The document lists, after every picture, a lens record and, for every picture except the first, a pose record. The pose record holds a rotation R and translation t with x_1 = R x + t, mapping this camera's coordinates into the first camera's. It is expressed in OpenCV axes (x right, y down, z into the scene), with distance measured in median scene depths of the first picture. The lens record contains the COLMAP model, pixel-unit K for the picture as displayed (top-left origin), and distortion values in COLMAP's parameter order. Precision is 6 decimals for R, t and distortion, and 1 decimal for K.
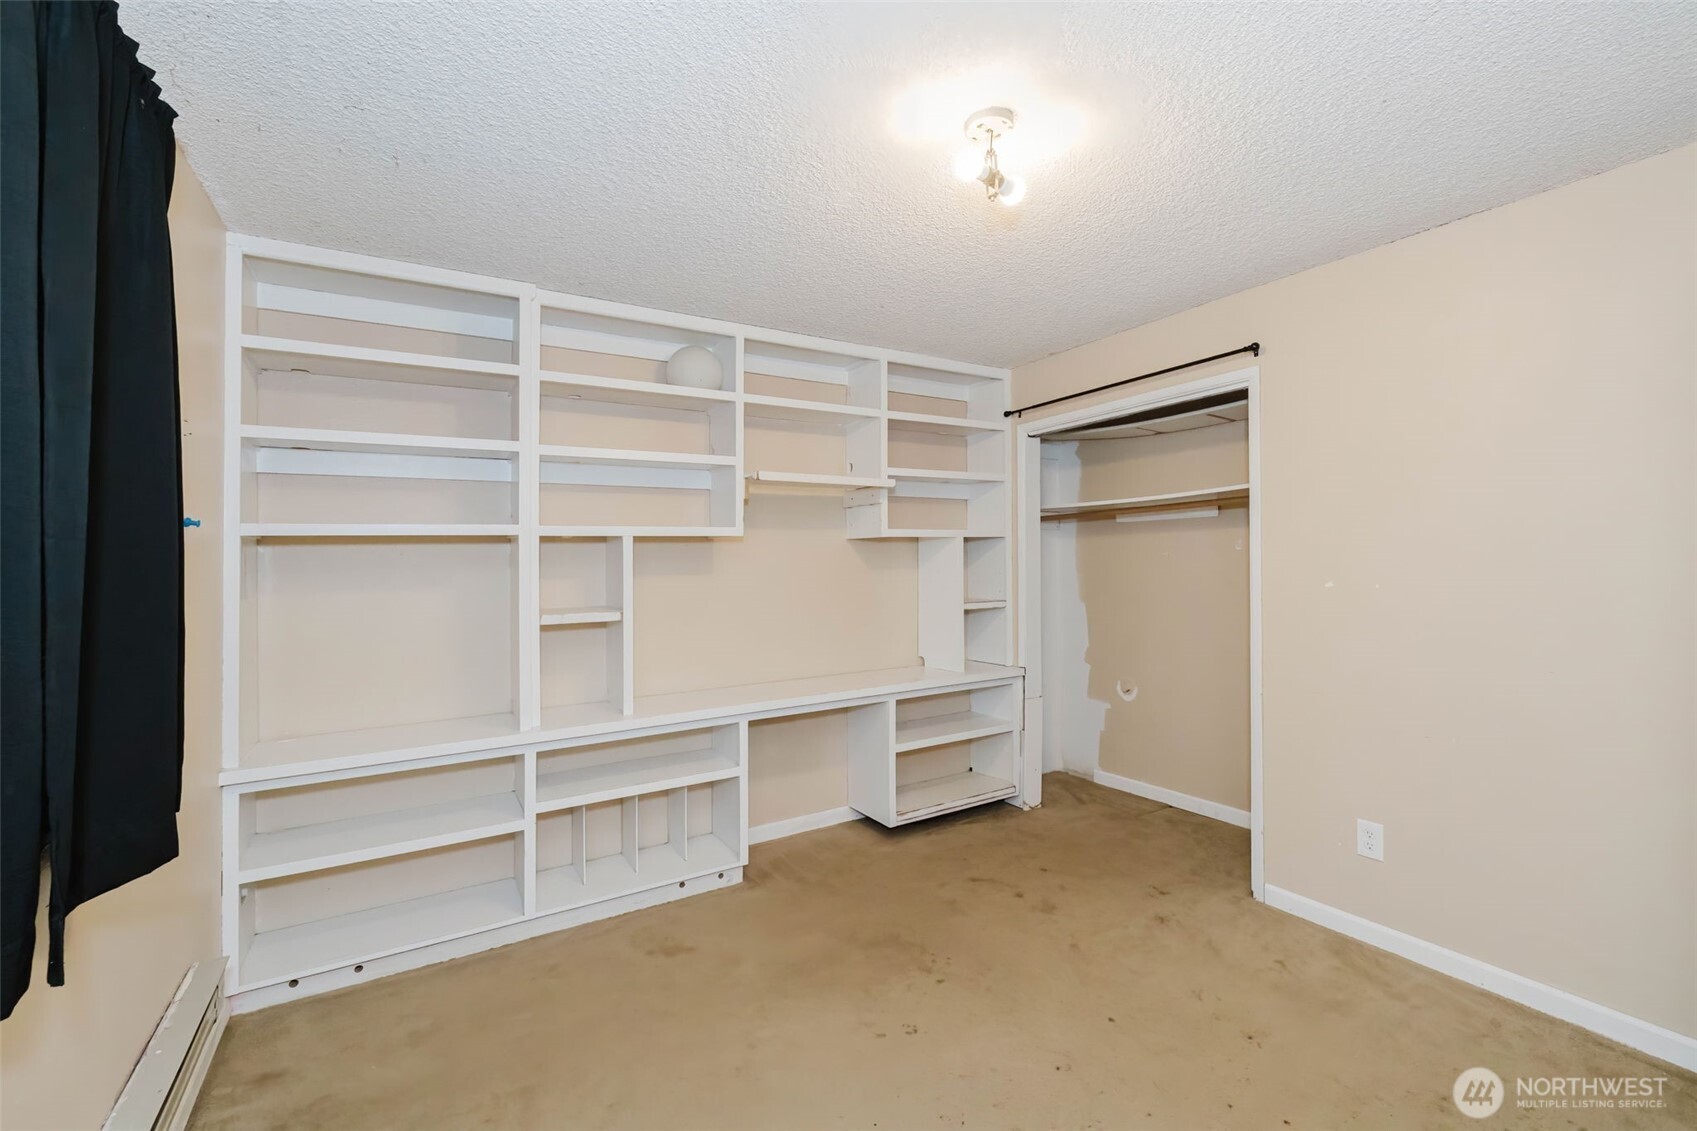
lens RADIAL K [[725.7, 0, 842.6], [0, 725.7, 569.7], [0, 0, 1]] dist [0.000401, -0.000206]
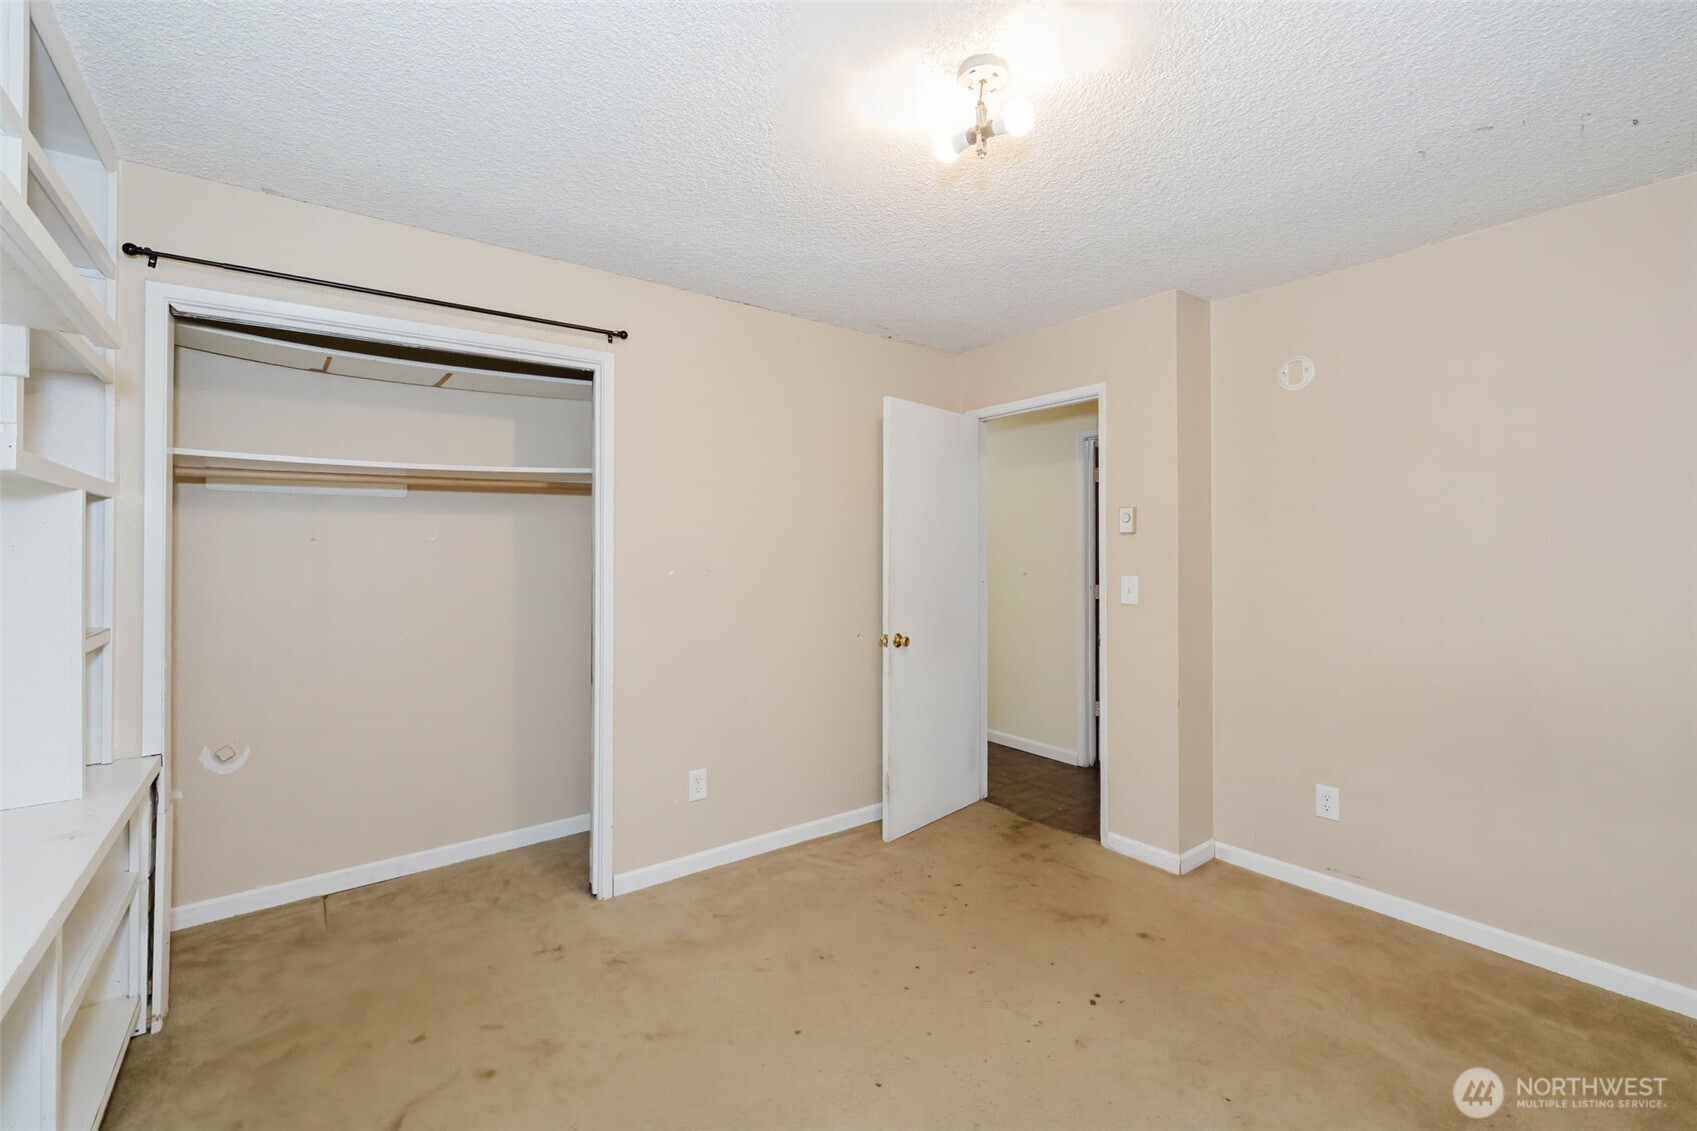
lens RADIAL K [[725.7, 0, 842.6], [0, 725.7, 569.7], [0, 0, 1]] dist [0.000401, -0.000206]
pose [[-0.107171, -0.007276, 0.994214, -0.405858], [0.016942, 0.999815, 0.009143, 0.008463], [-0.994096, 0.017824, -0.107028, 0.735771]]
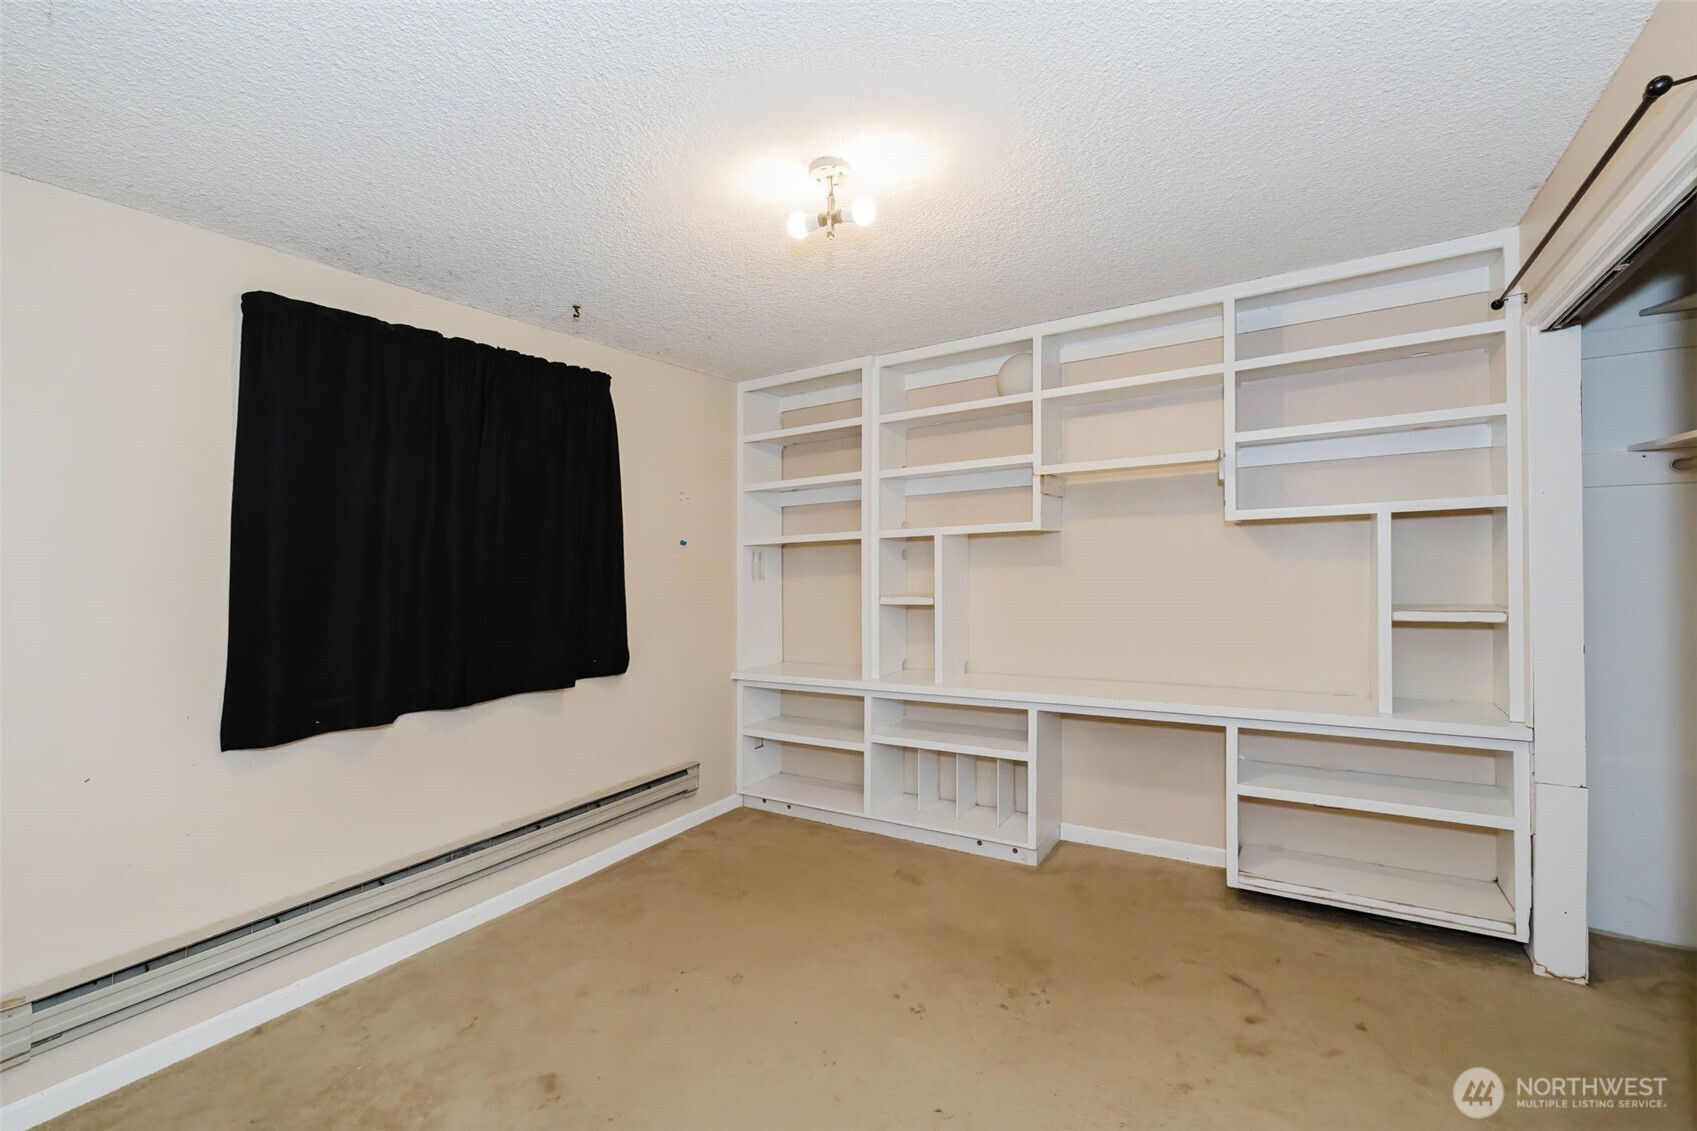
lens RADIAL K [[718.3, 0, 866.5], [0, 718.3, 553.5], [0, 0, 1]] dist [-0.003033, -0.000449]
pose [[0.448621, -0.012252, -0.893638, 0.691907], [0.005957, 0.999925, -0.010719, -0.003270], [0.893702, -0.000515, 0.448660, 0.341041]]
